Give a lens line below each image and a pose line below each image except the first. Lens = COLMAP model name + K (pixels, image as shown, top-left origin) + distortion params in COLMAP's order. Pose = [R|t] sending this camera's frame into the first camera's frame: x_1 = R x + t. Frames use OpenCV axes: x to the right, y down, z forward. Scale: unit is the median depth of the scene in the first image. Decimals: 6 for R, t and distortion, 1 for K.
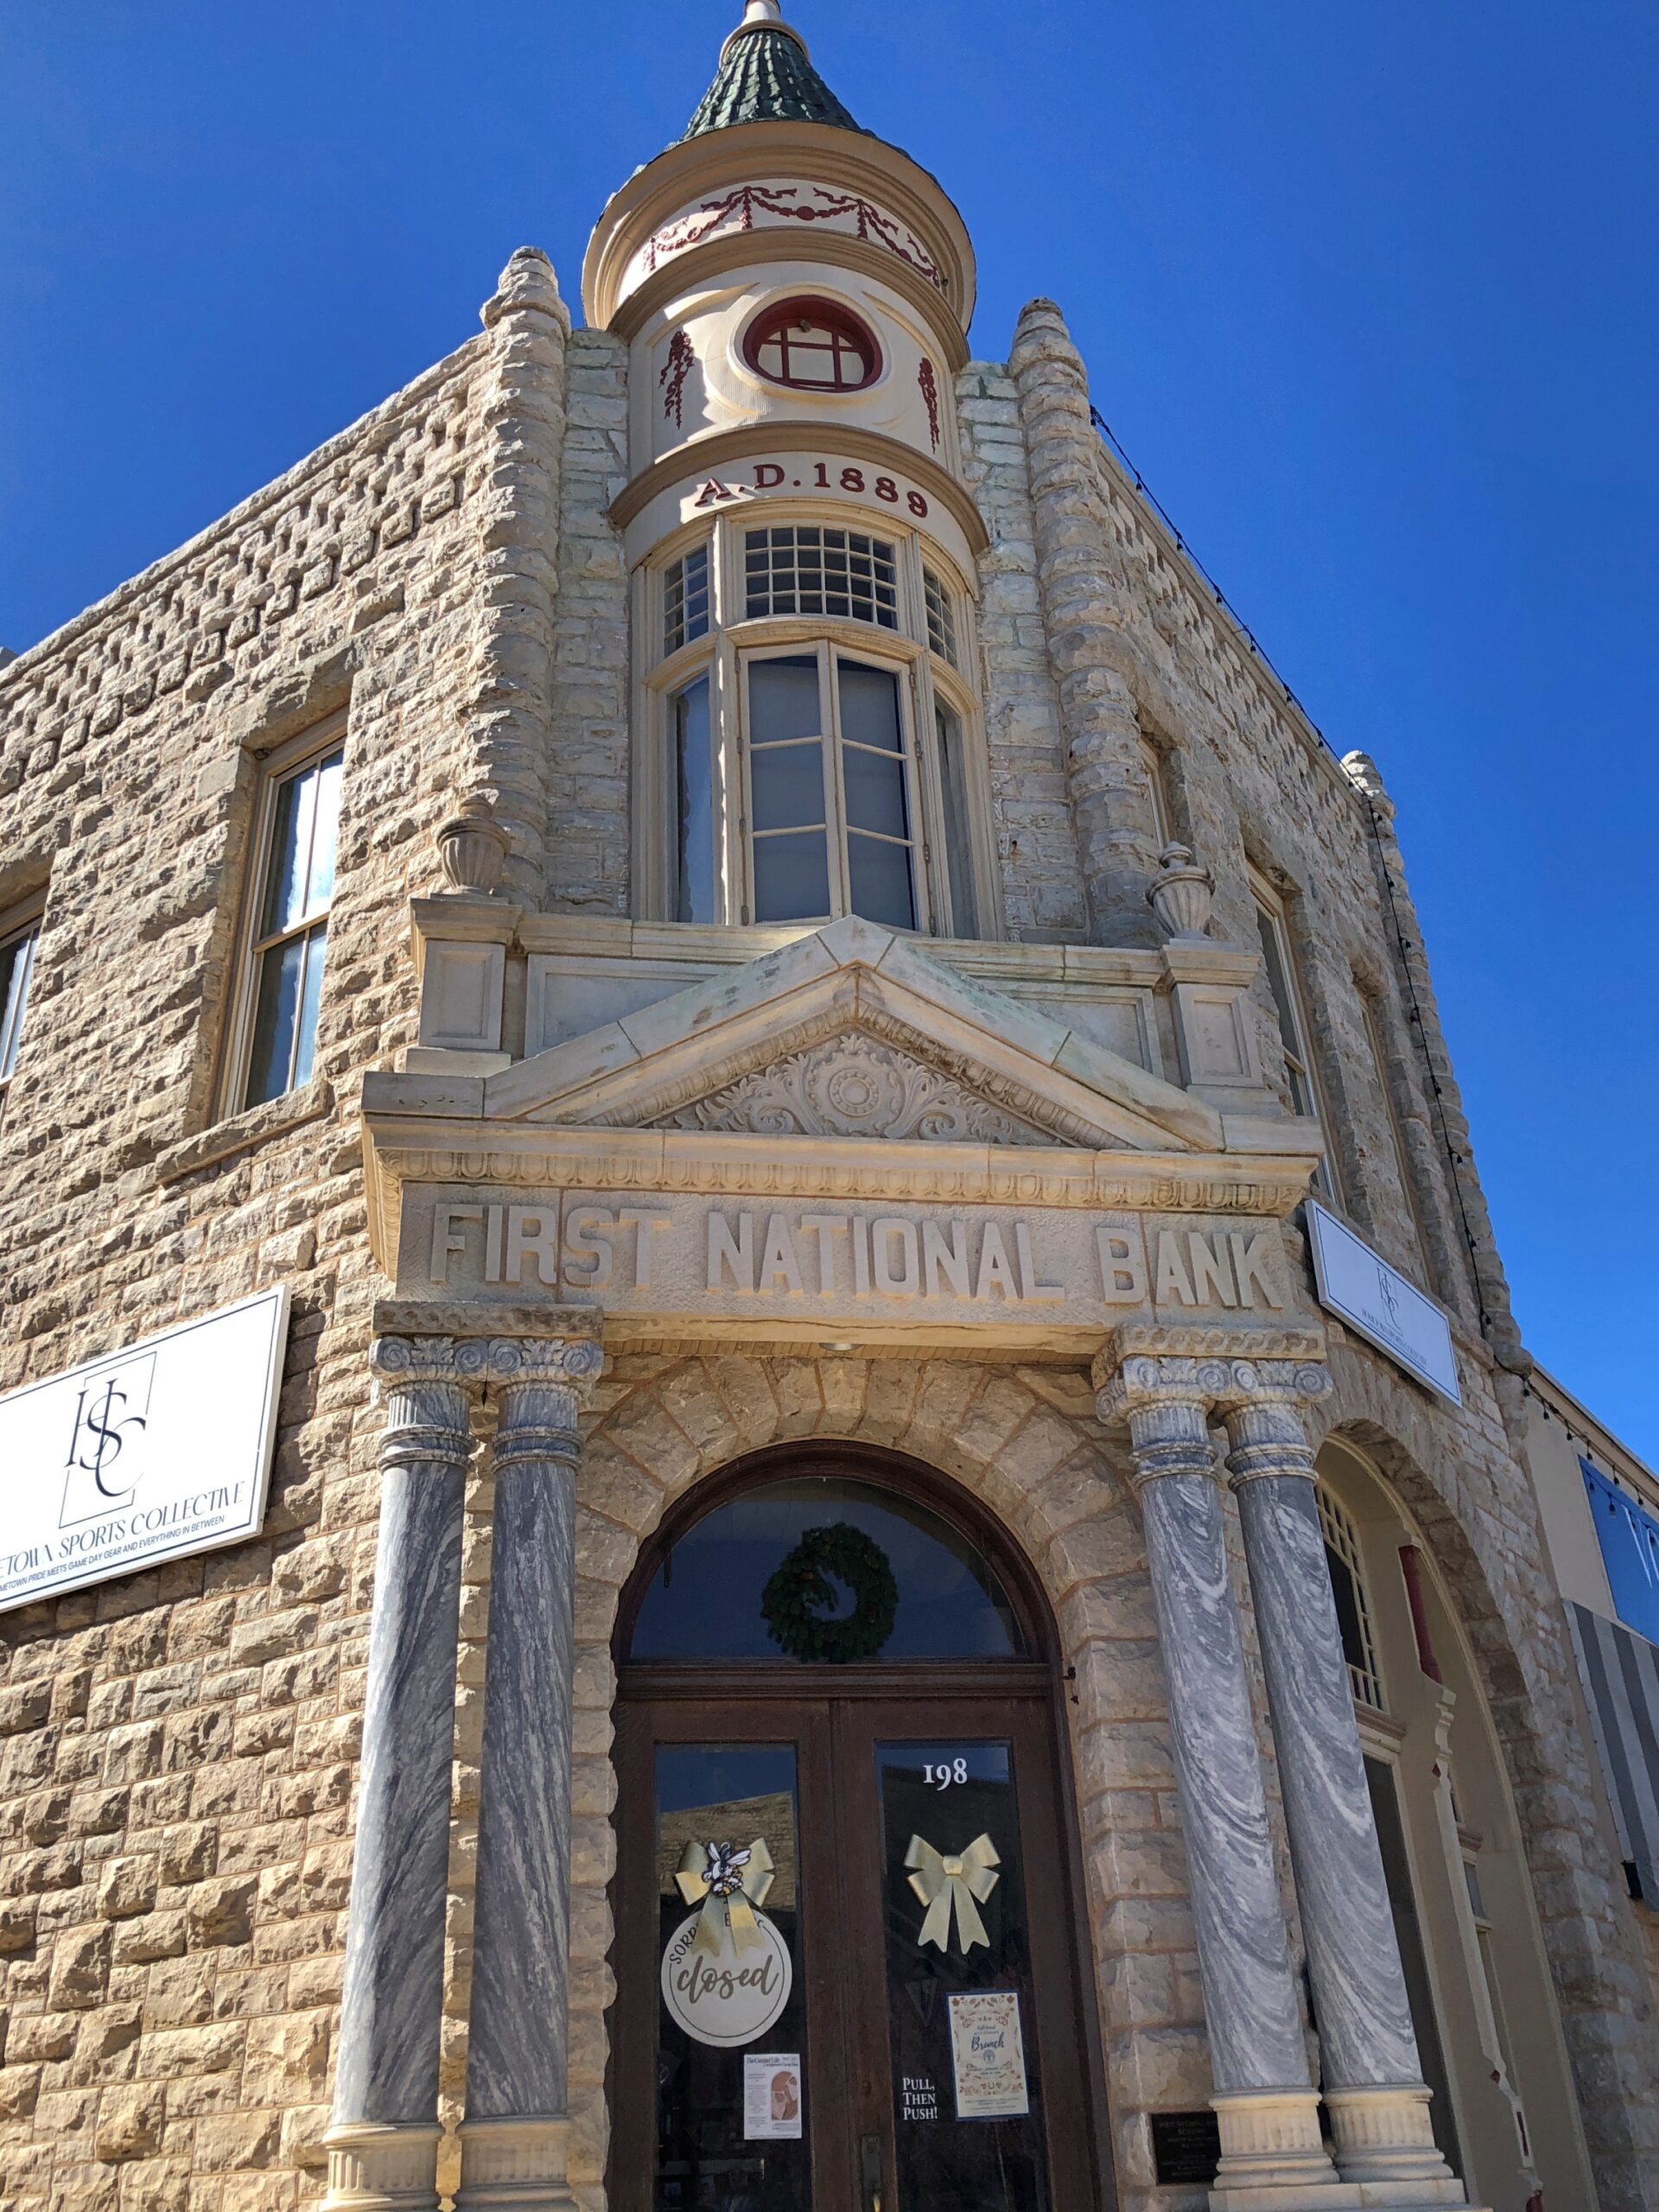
lens RADIAL K [[1886.2, 0, 797.1], [0, 1886.2, 1105.0], [0, 0, 1]] dist [0.001270, 0.002213]
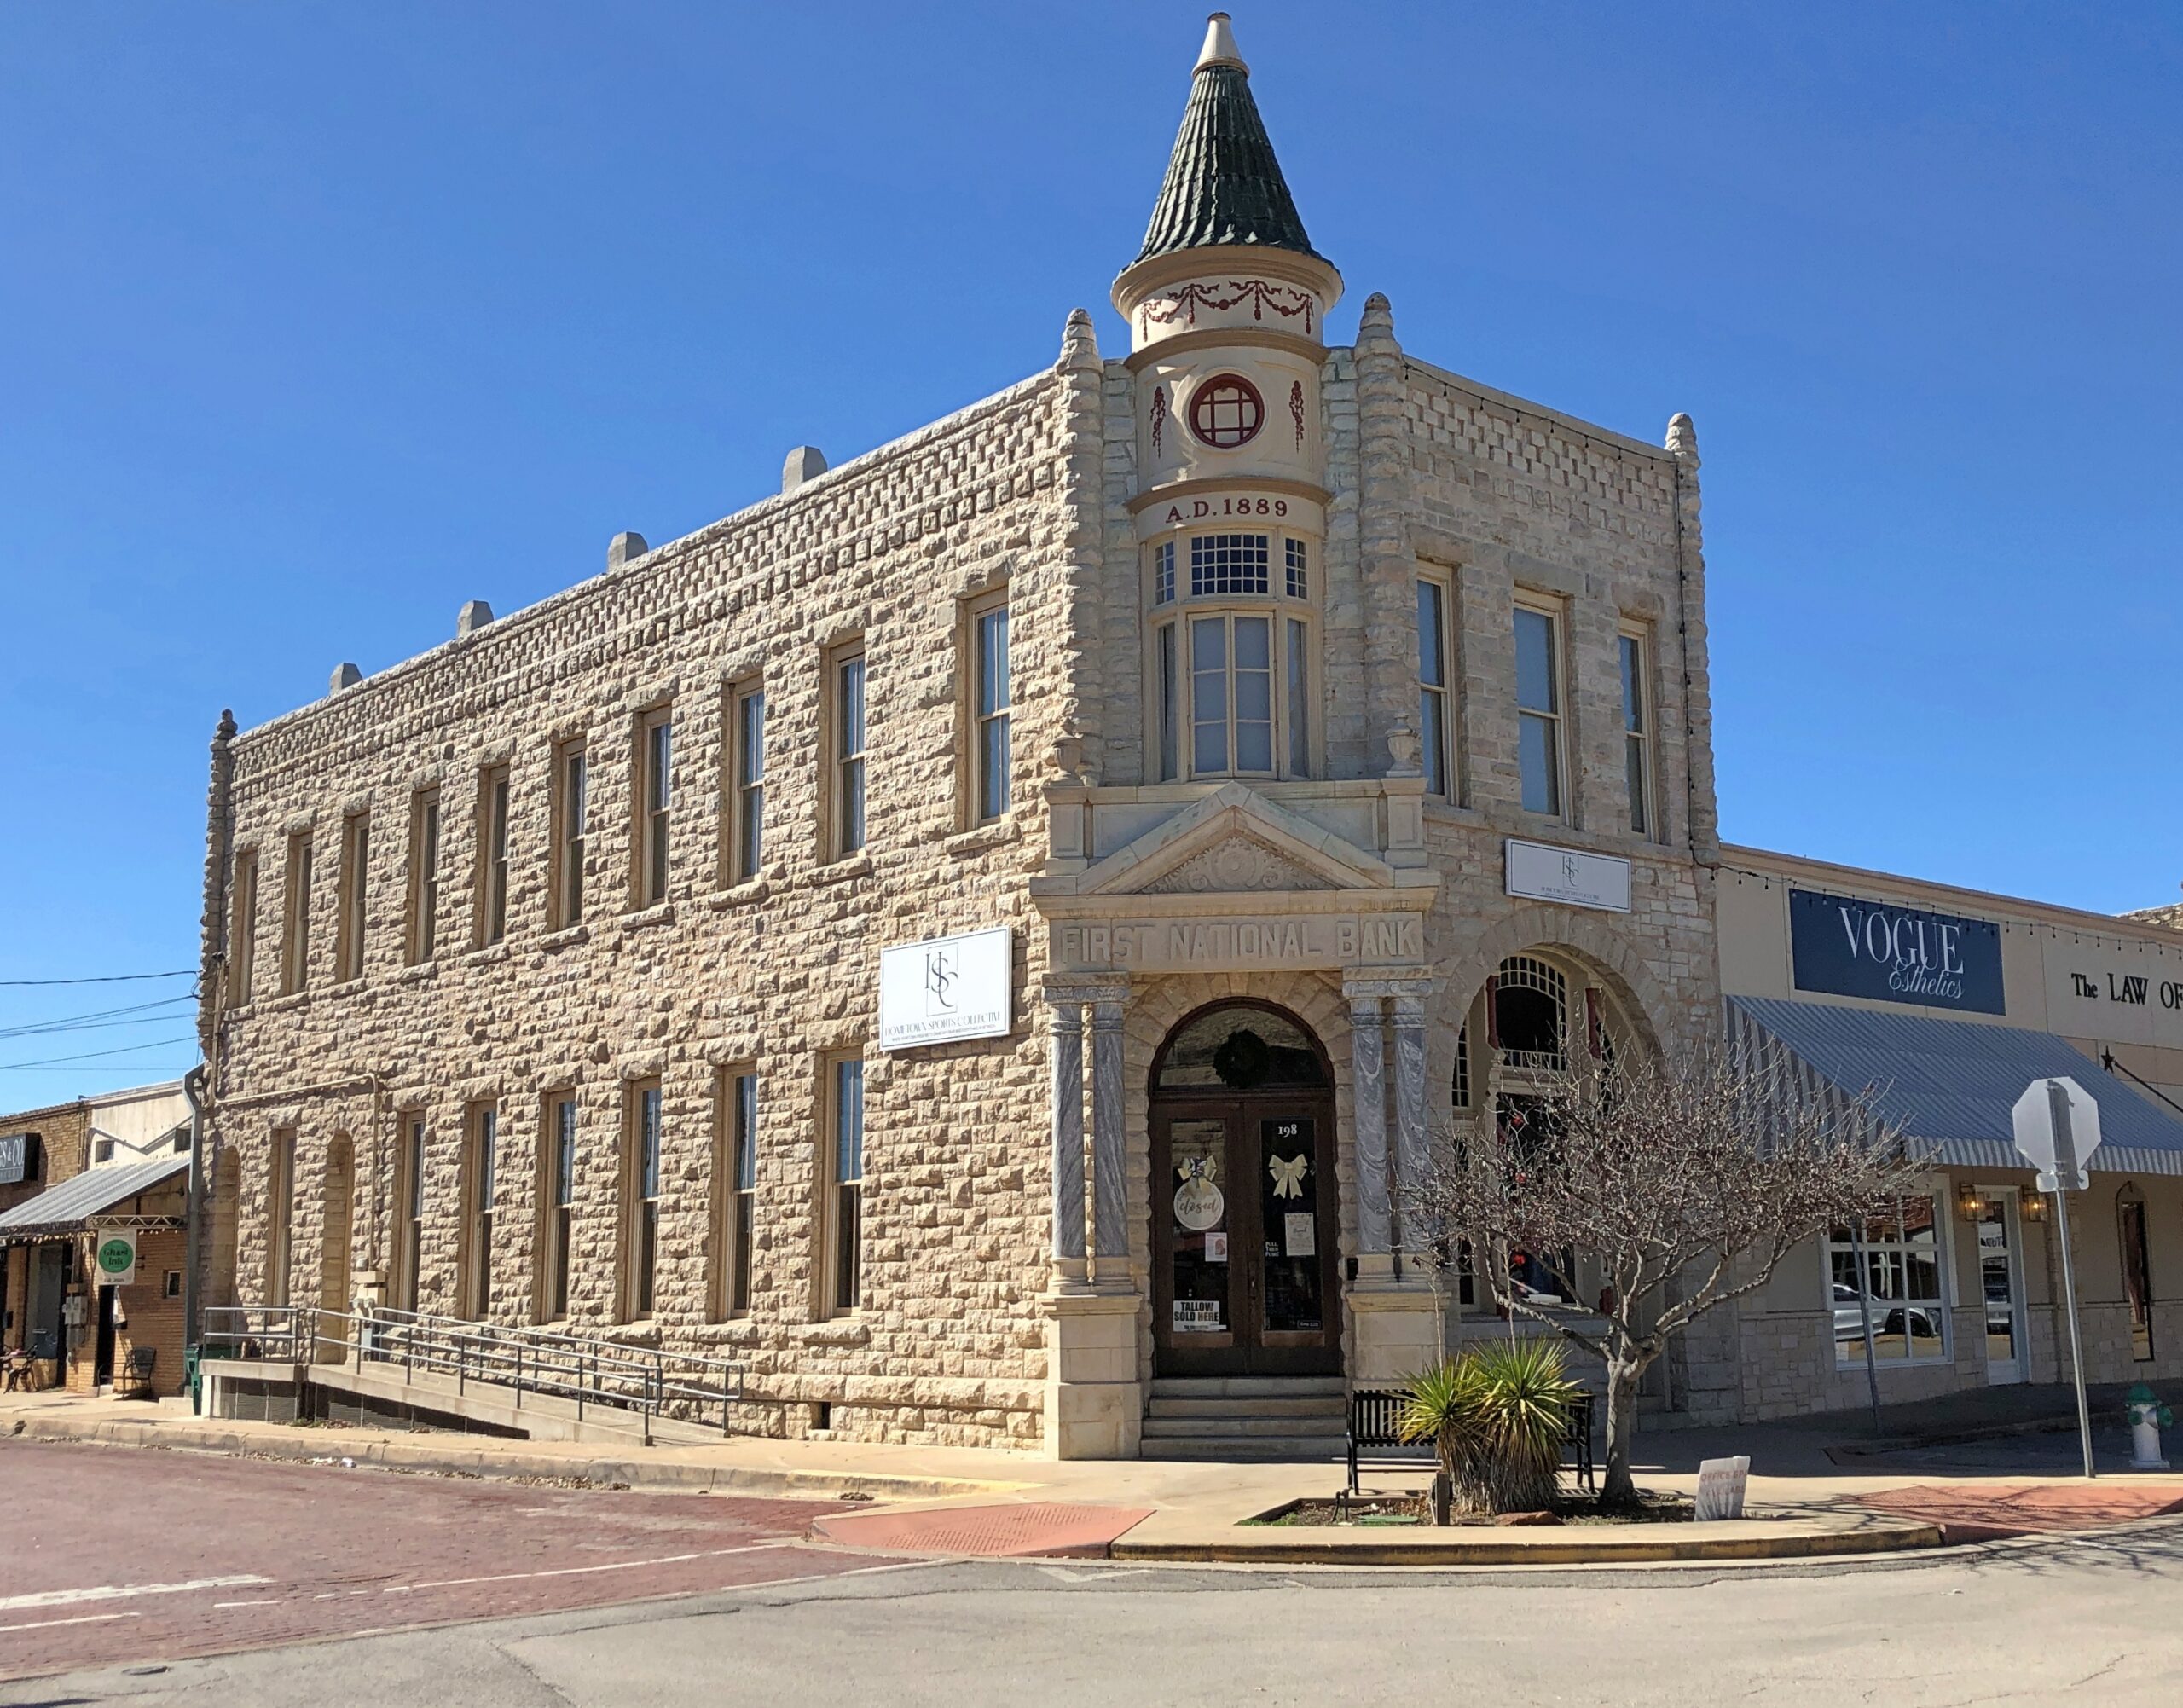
lens RADIAL K [[2357.2, 0, 1091.5], [0, 2357.2, 854.0], [0, 0, 1]] dist [0.115503, -0.001038]
pose [[0.969657, -0.013877, -0.244076, 0.549924], [0.098688, 0.935644, 0.338868, -0.986187], [0.223666, -0.352673, 0.908623, -1.620824]]
